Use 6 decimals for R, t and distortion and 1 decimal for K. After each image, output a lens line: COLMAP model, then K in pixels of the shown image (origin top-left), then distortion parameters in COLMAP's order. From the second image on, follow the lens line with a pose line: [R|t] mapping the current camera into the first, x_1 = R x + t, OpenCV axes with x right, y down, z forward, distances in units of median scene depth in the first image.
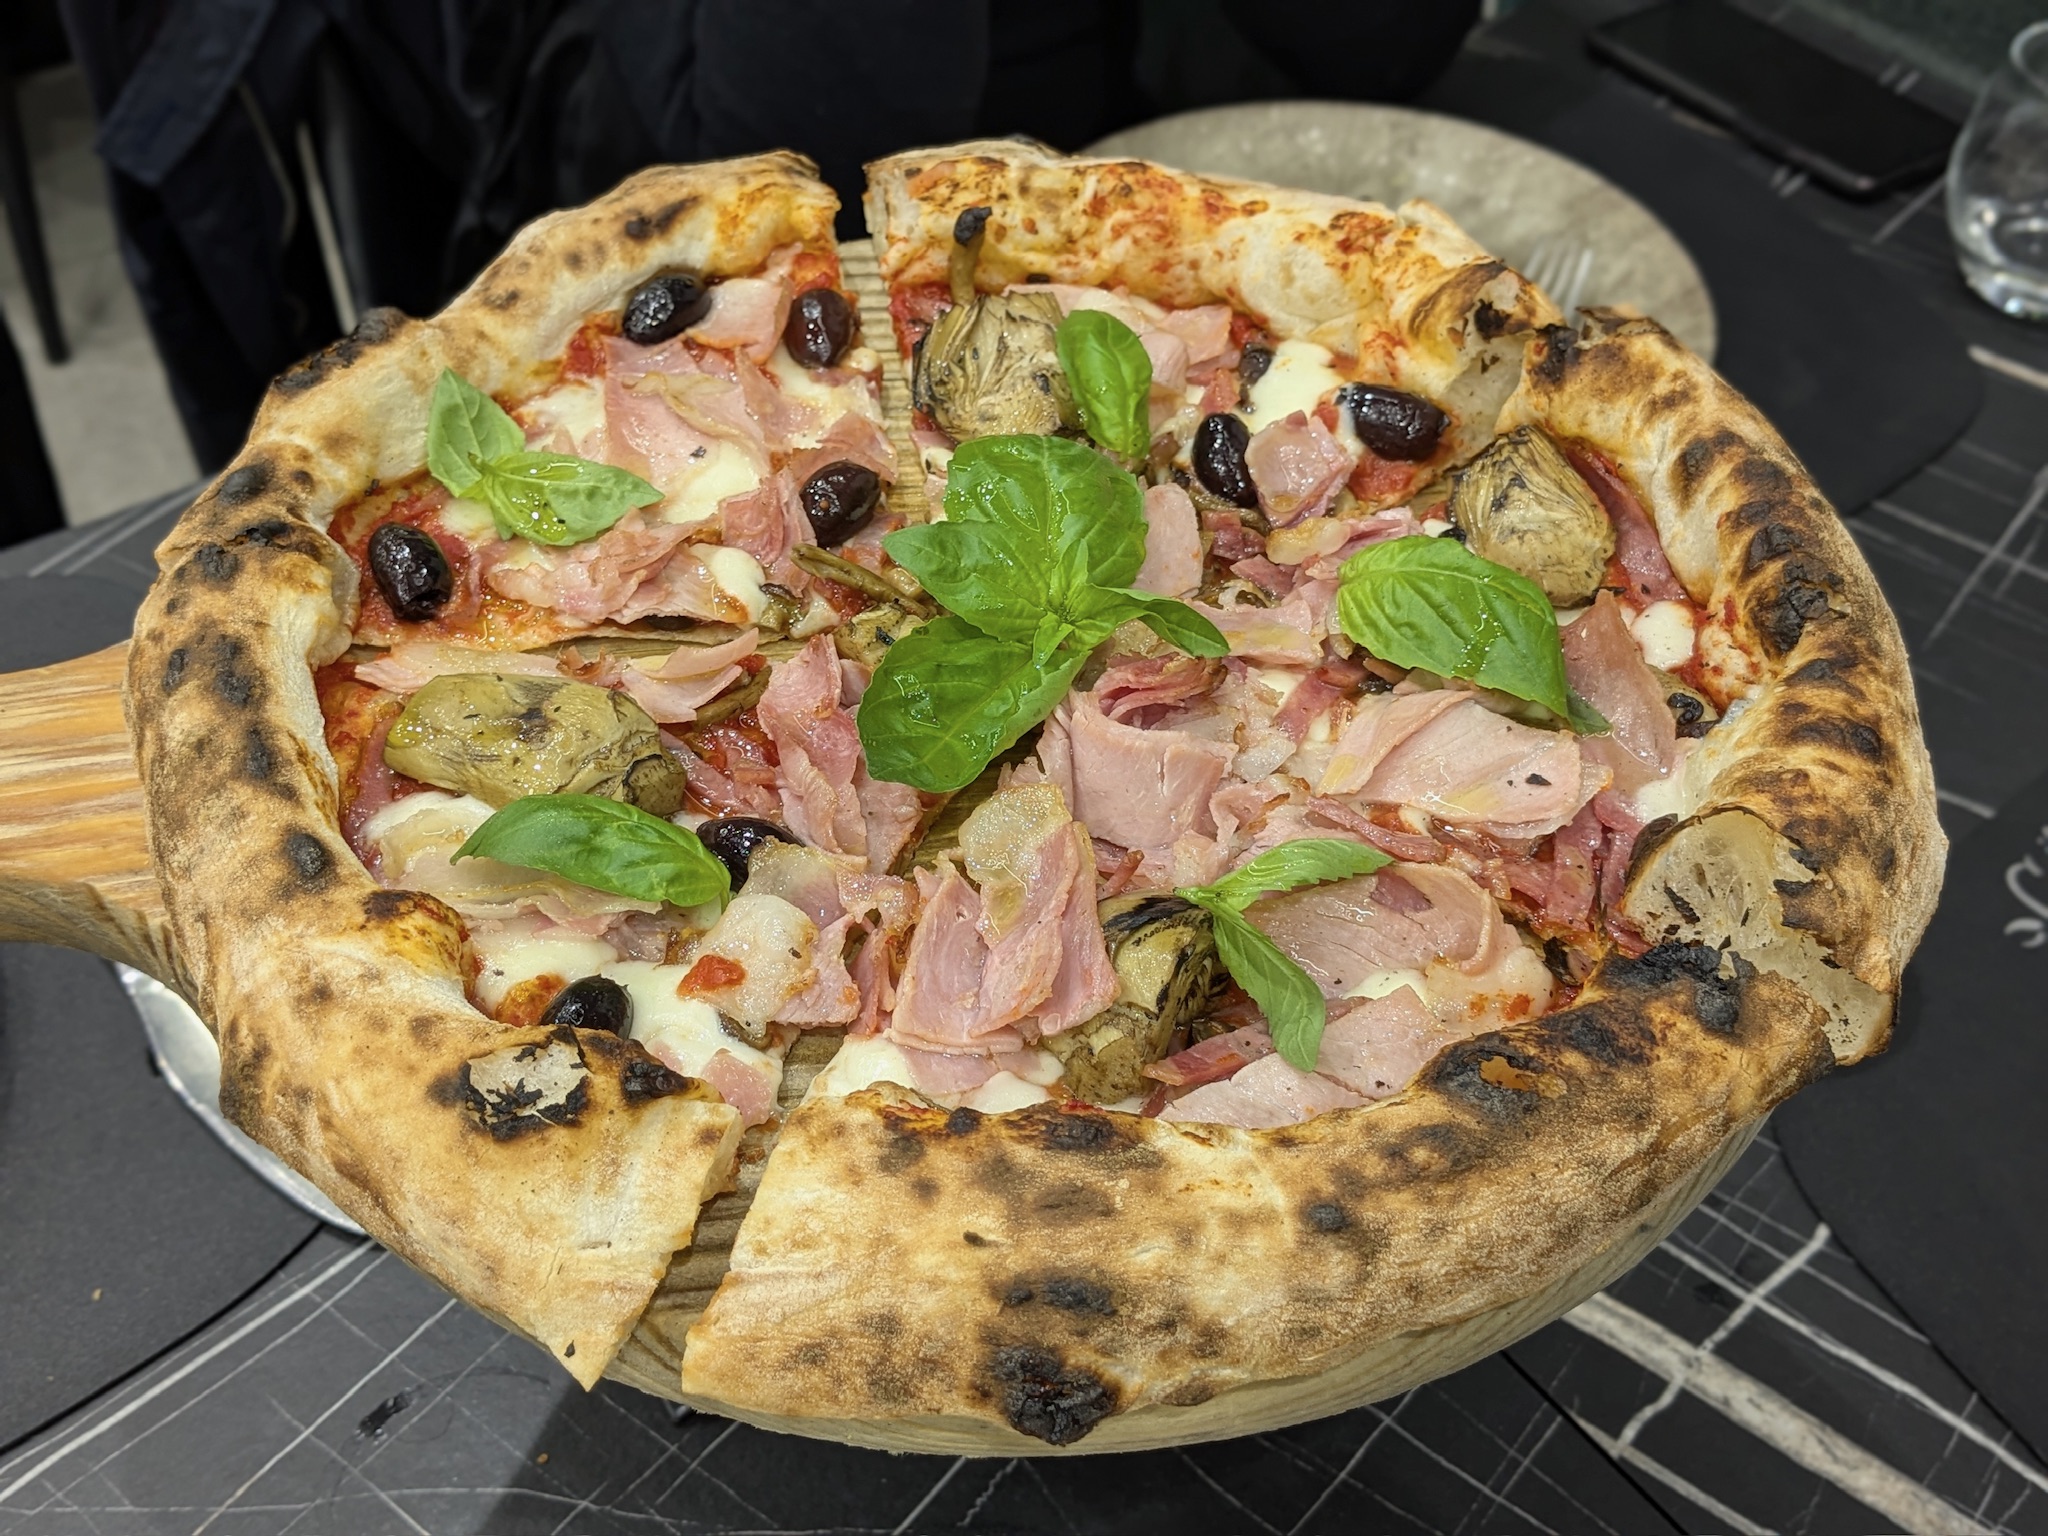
lens RADIAL K [[1632.6, 0, 1037.7], [0, 1632.6, 767.7], [0, 0, 1]] dist [0.032413, -0.031436]
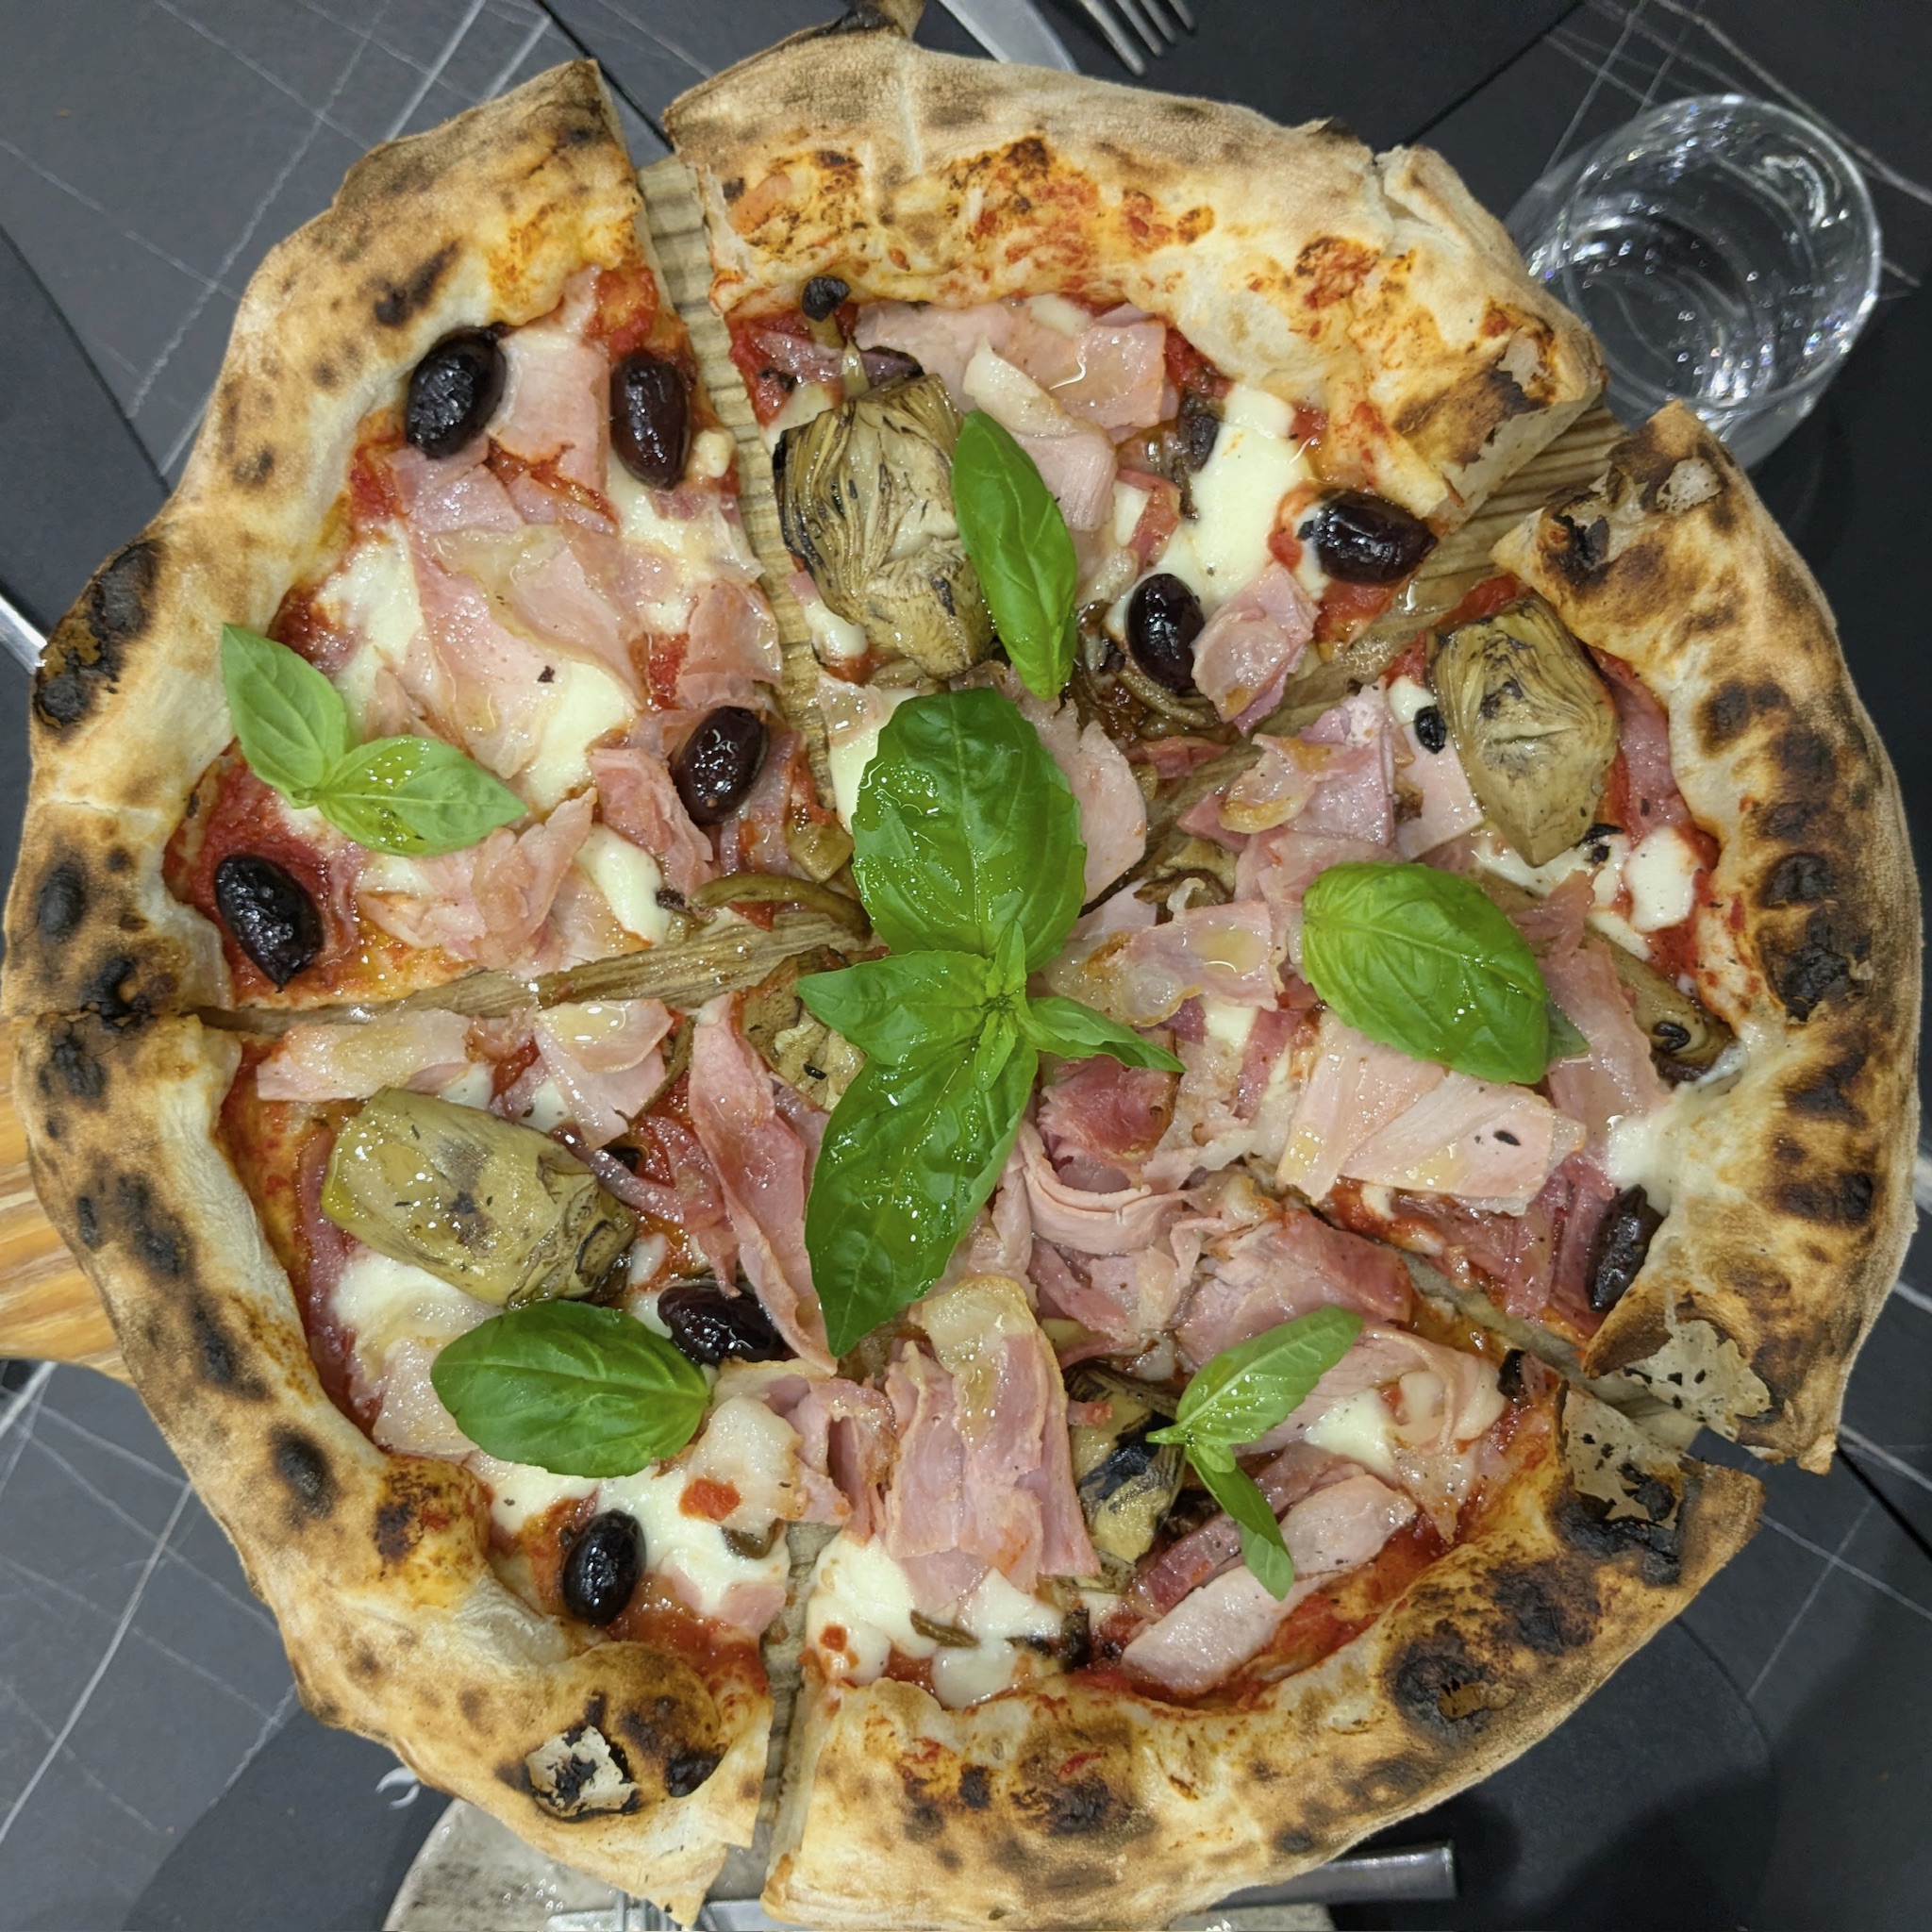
lens RADIAL K [[1544.8, 0, 954.9], [0, 1544.8, 967.0], [0, 0, 1]] dist [0.009659, -0.011119]
pose [[0.995631, -0.089715, -0.025867, 0.012154], [0.089431, 0.836690, 0.540326, -0.527541], [-0.026833, -0.540279, 0.841058, 0.259978]]
